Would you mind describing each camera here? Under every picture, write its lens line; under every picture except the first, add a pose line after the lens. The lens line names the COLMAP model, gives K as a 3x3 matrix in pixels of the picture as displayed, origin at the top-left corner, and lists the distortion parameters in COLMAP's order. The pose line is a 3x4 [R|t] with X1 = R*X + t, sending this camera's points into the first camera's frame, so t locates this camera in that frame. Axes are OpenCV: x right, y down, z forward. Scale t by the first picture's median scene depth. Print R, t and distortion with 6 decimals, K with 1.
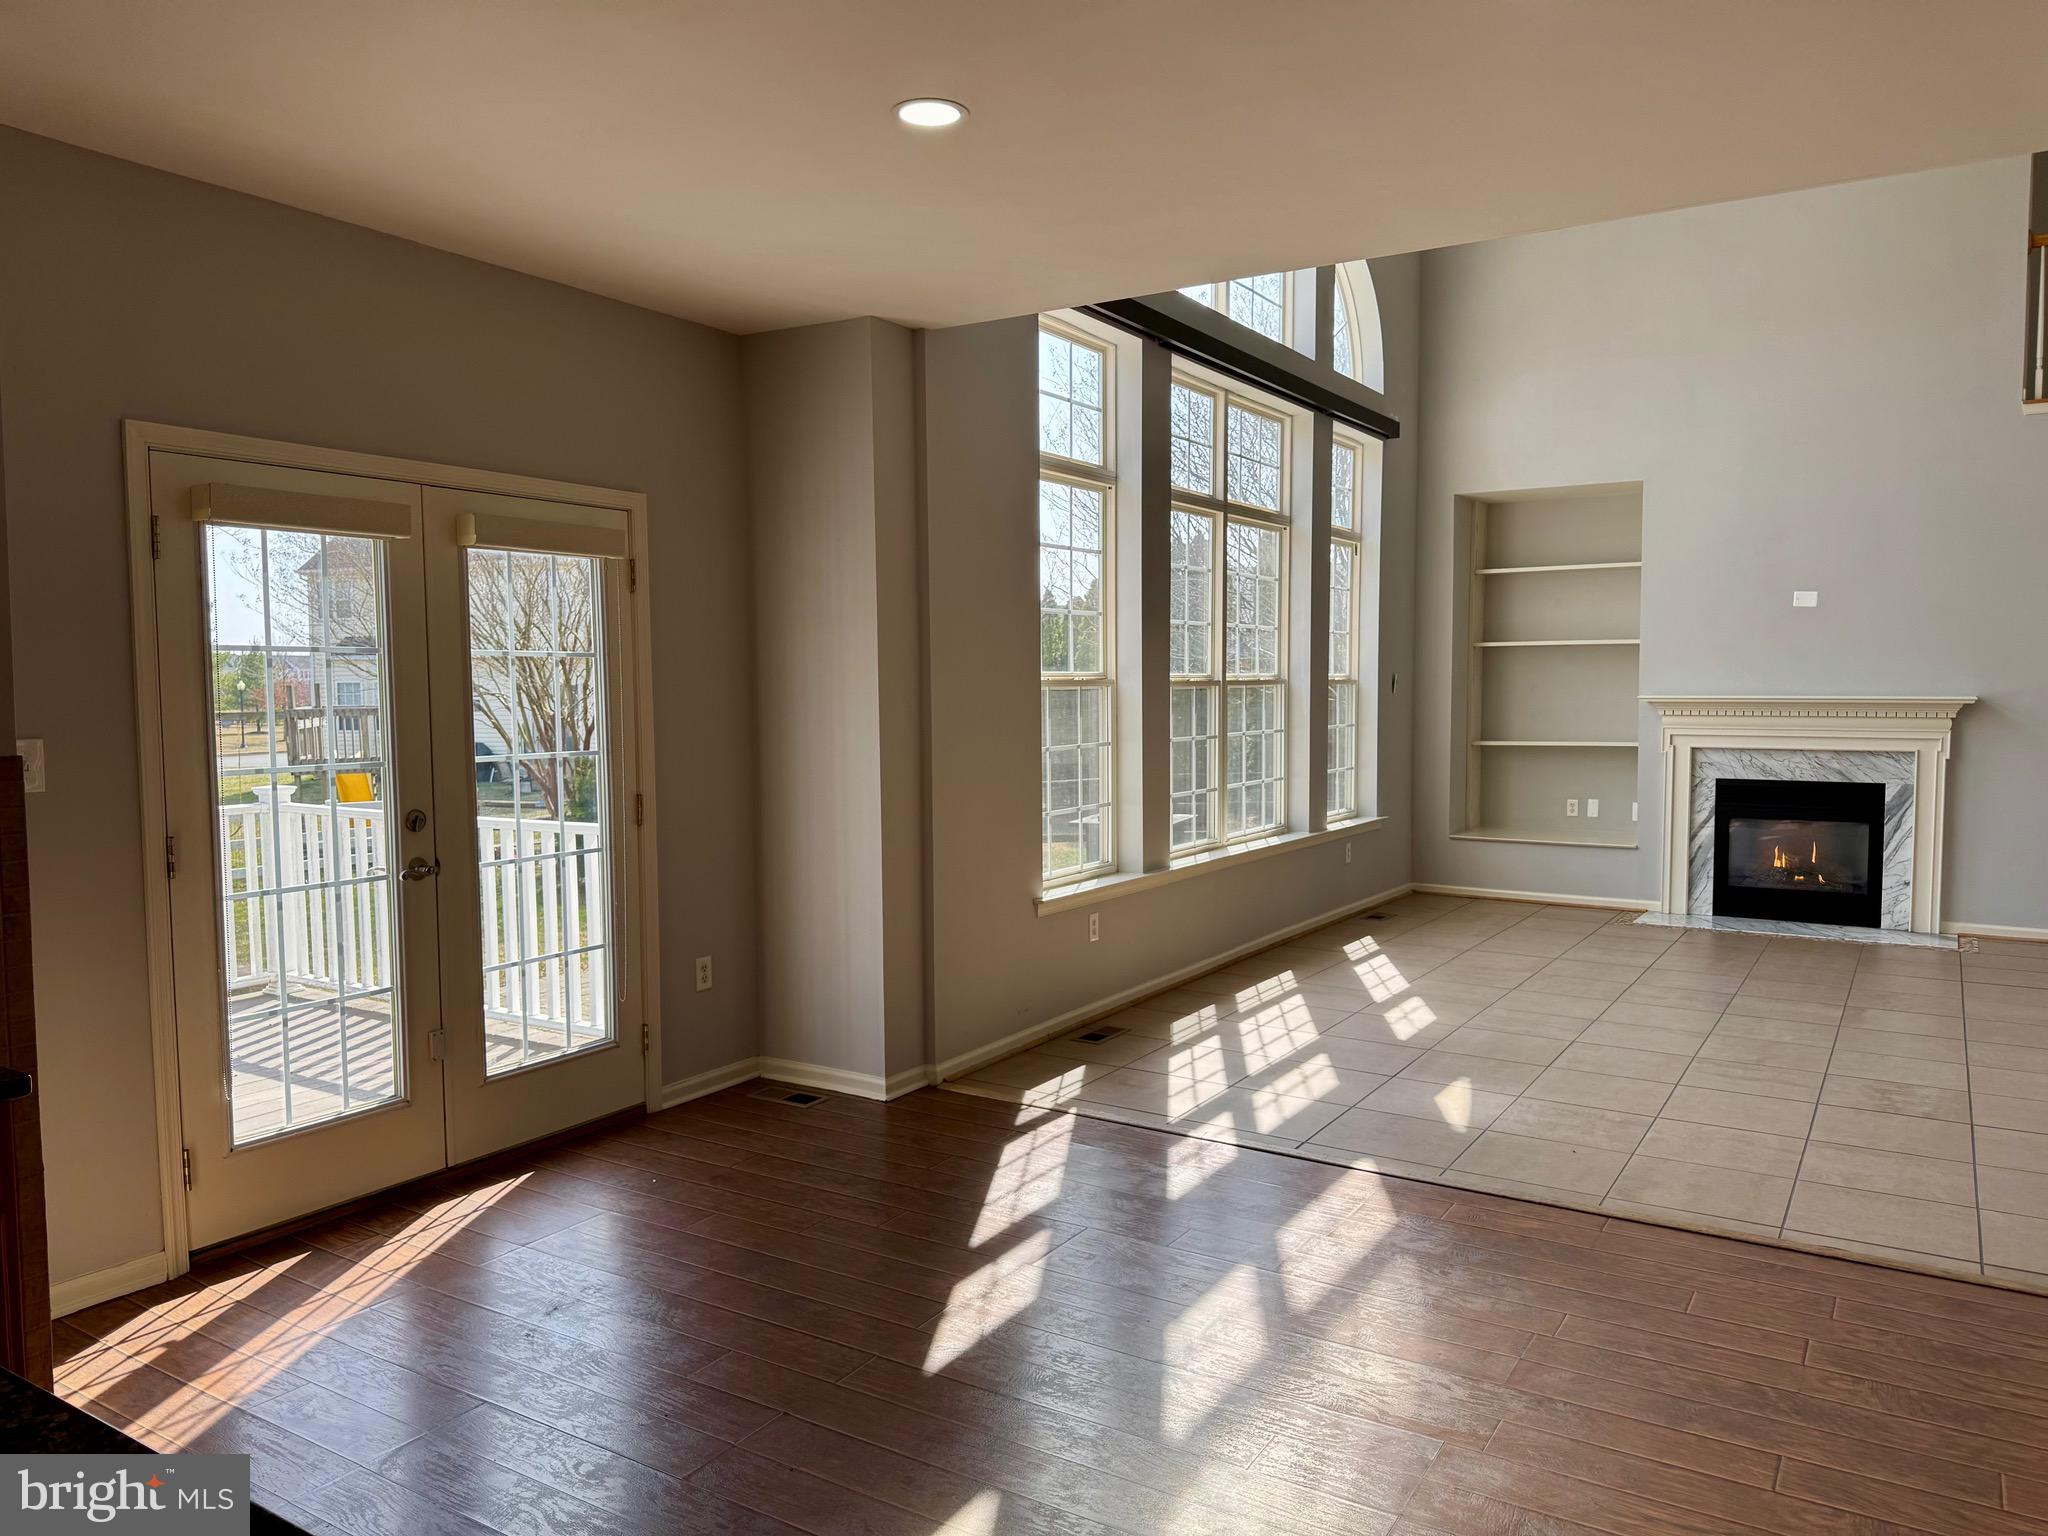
lens RADIAL K [[1450.5, 0, 1030.0], [0, 1450.5, 775.7], [0, 0, 1]] dist [0.121697, -0.153462]
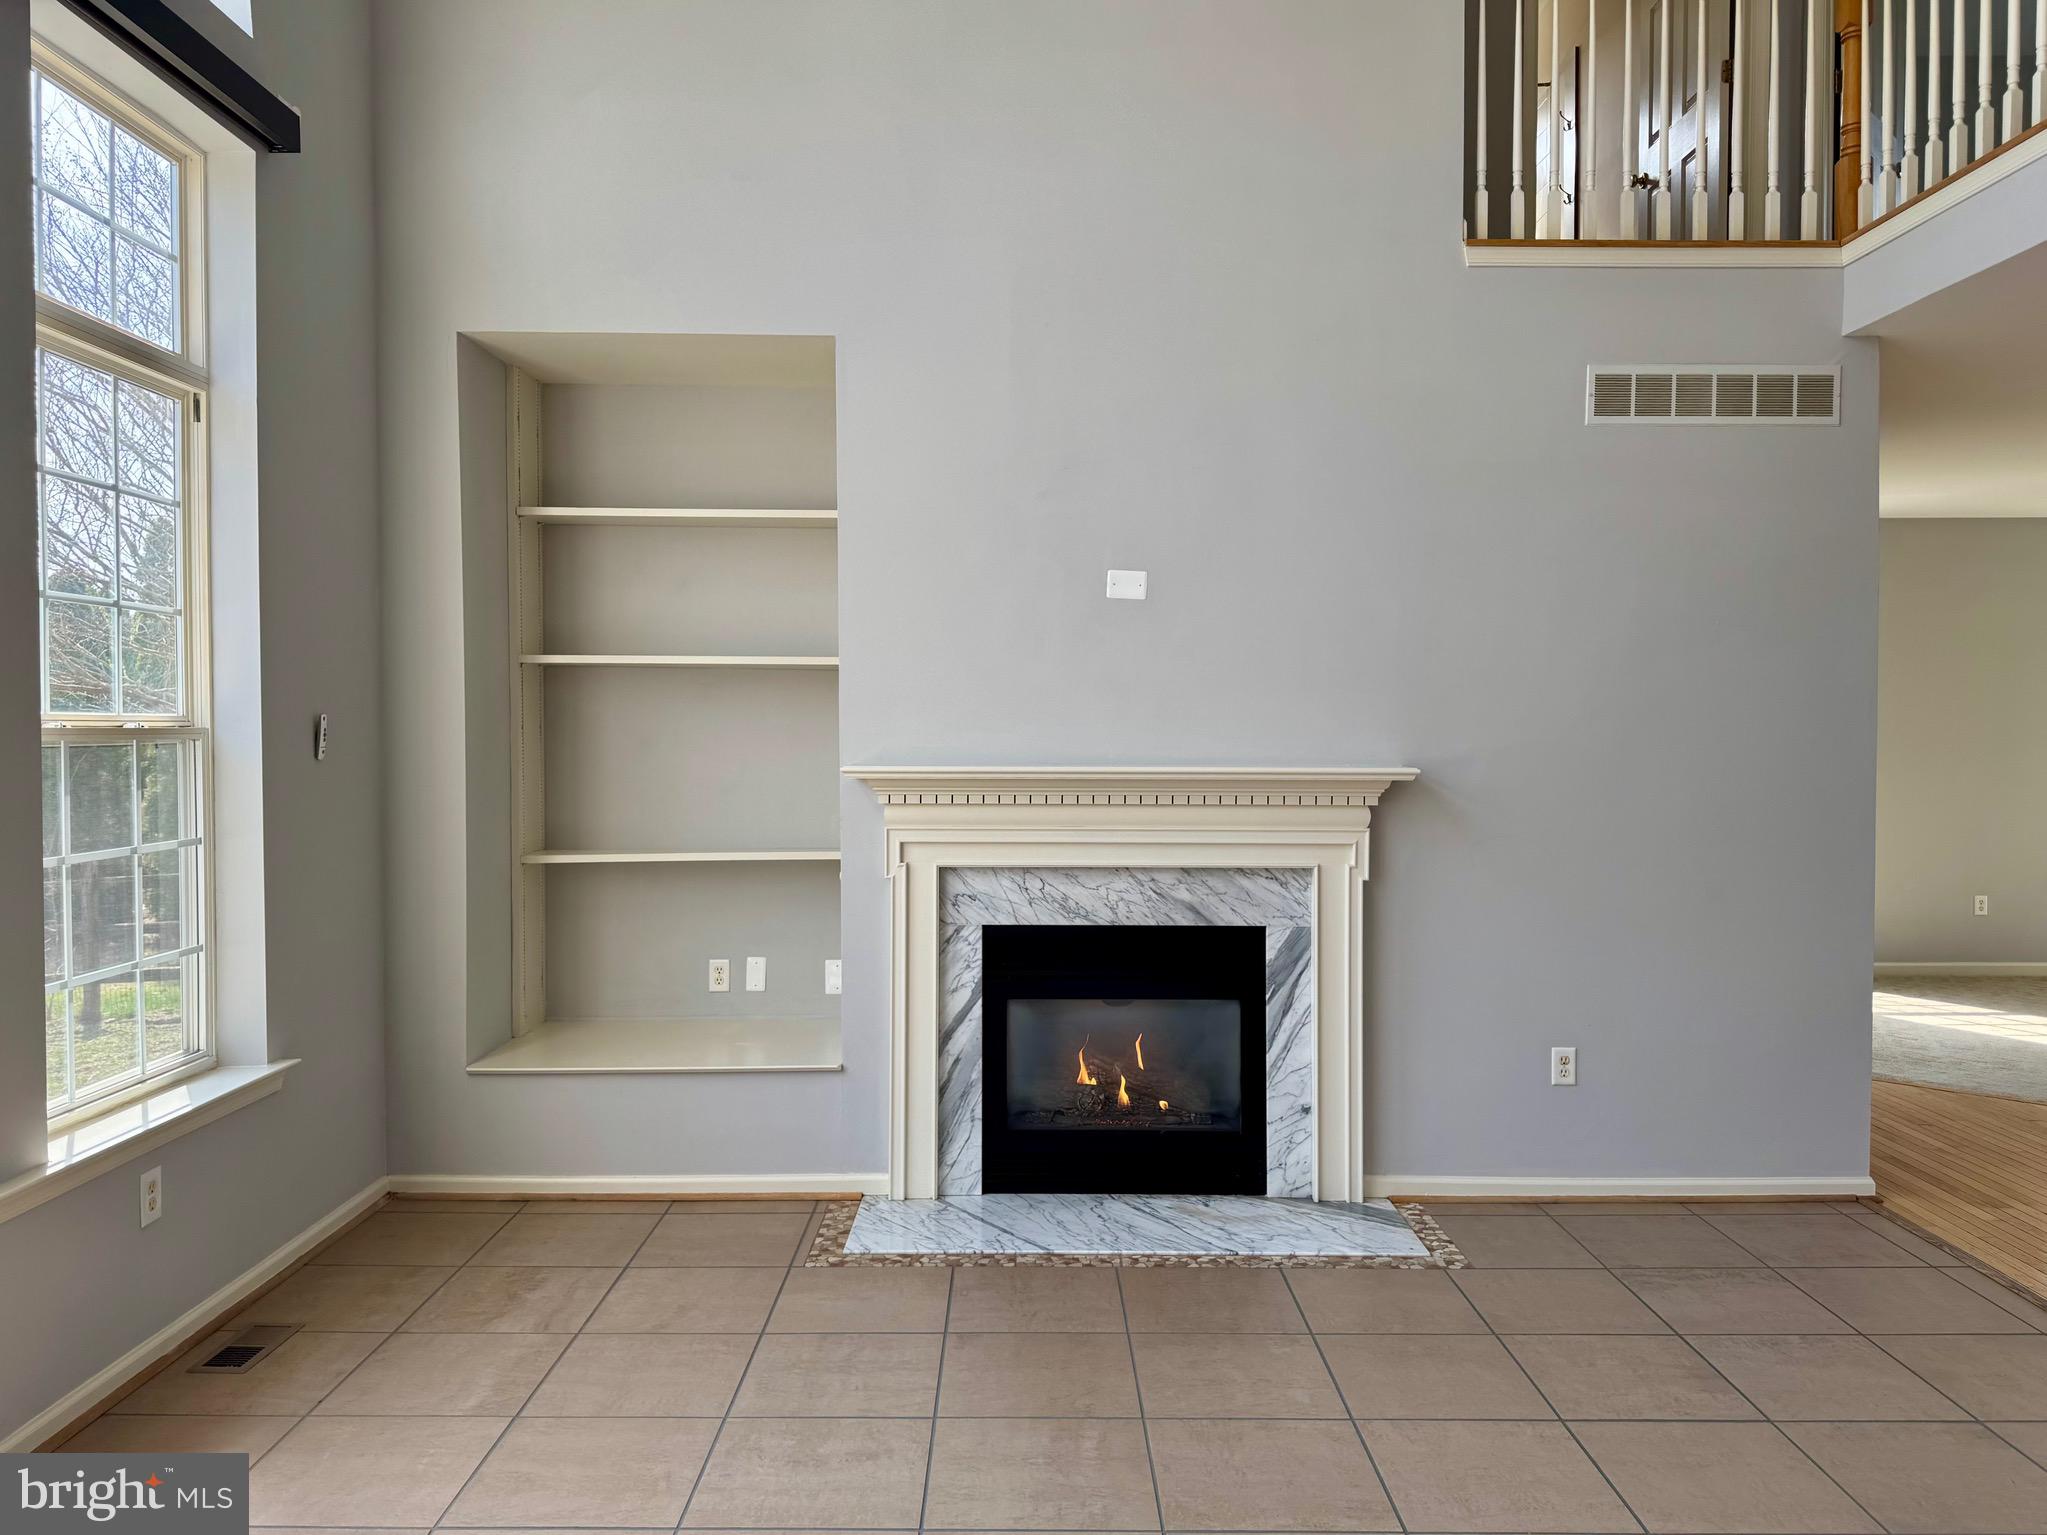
lens RADIAL K [[1449.8, 0, 1029.5], [0, 1449.8, 775.2], [0, 0, 1]] dist [0.121697, -0.153462]
pose [[0.843150, -0.010771, 0.537570, 0.203488], [0.030606, 0.999140, -0.027986, -0.035878], [-0.536806, 0.040049, 0.842754, 0.555224]]
